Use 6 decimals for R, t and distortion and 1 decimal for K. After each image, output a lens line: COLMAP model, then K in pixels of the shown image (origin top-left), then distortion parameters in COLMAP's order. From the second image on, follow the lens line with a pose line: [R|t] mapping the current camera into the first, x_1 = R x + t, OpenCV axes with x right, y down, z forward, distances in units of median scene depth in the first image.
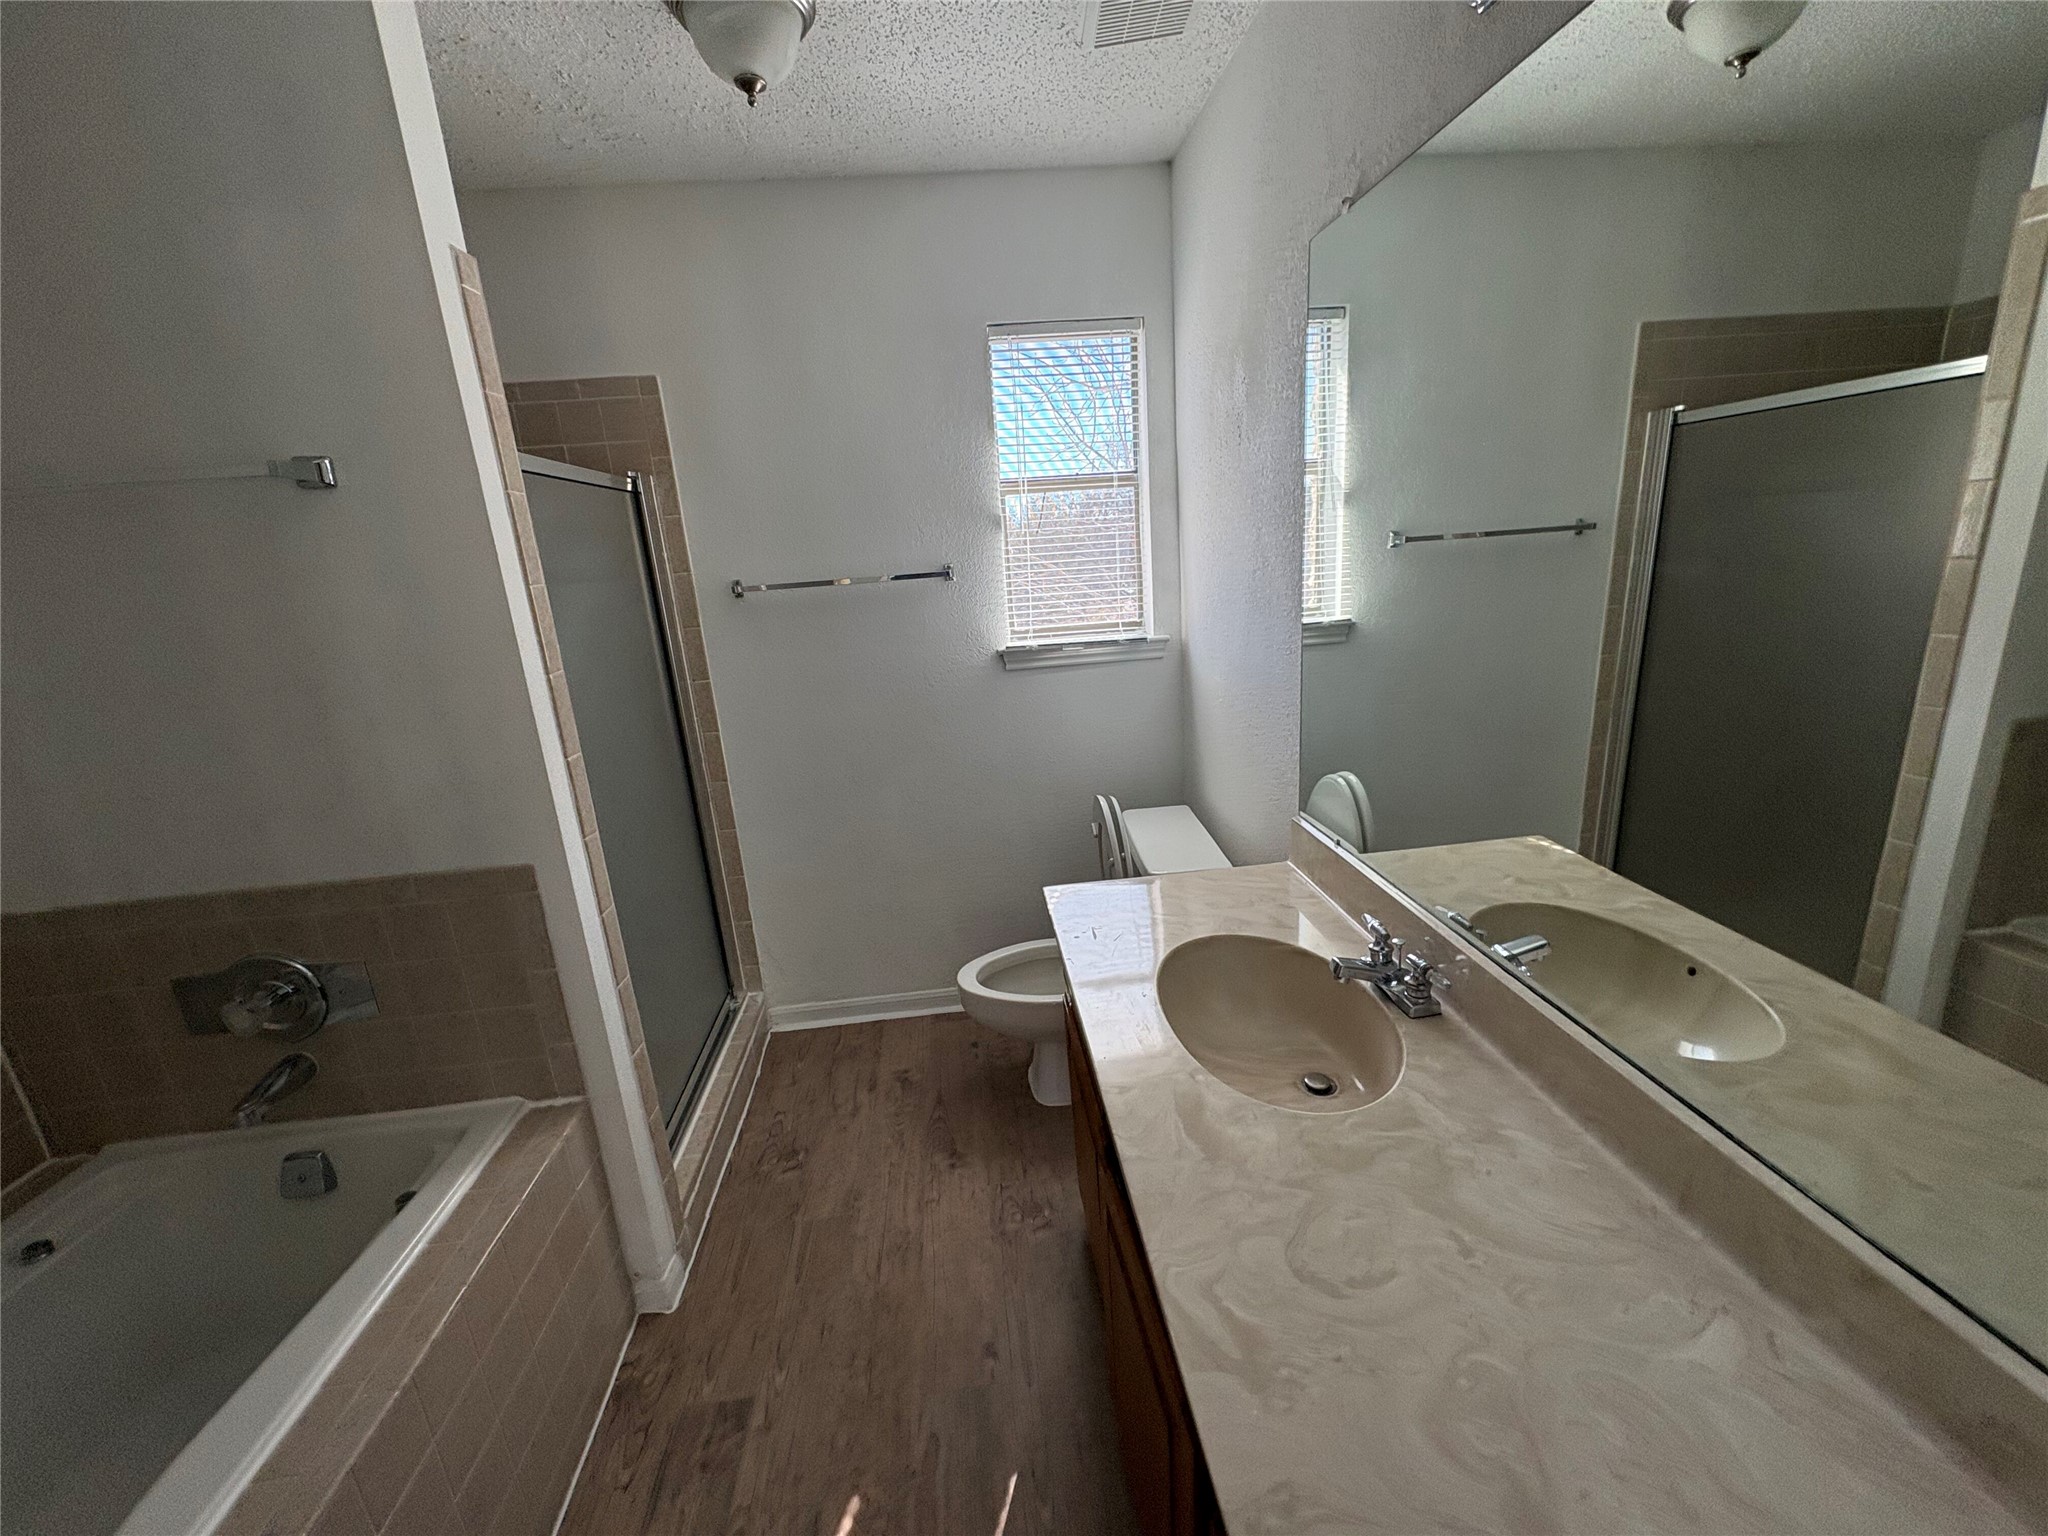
lens RADIAL K [[819.6, 0, 1030.0], [0, 819.6, 774.5], [0, 0, 1]] dist [-0.004247, -0.000406]
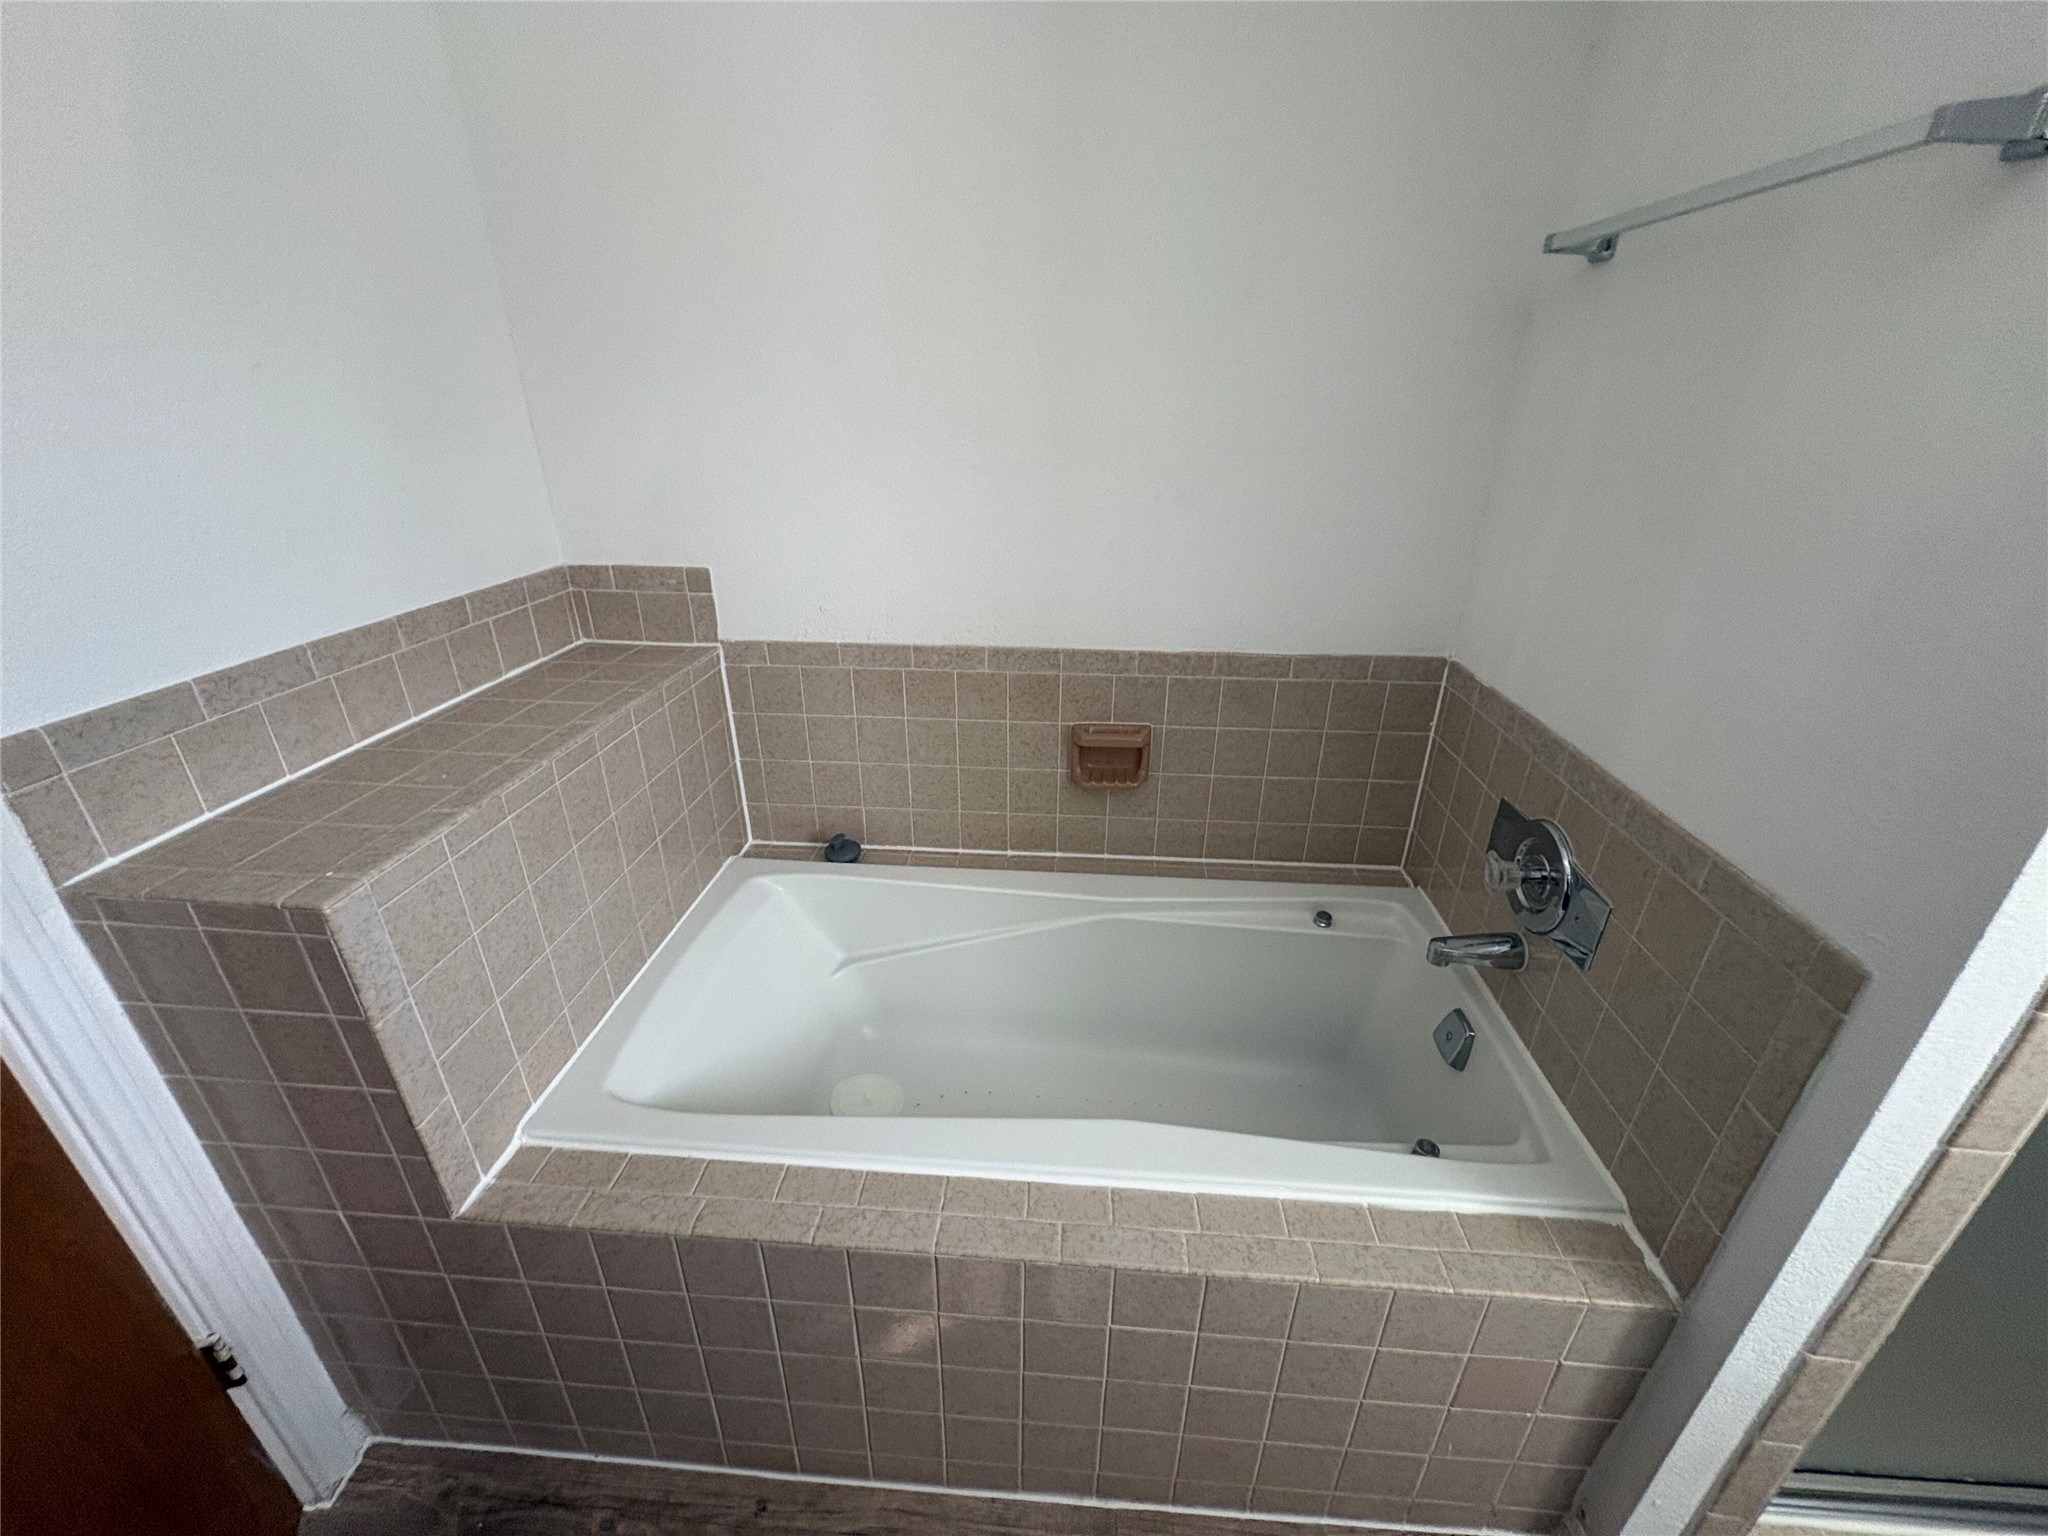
lens RADIAL K [[819.6, 0, 1026.6], [0, 819.6, 764.1], [0, 0, 1]] dist [-0.004247, -0.000406]
pose [[-0.172452, 0.467859, -0.866815, -0.134315], [-0.256631, 0.828267, 0.498110, -0.115849], [0.951000, 0.308352, -0.022769, 0.463394]]
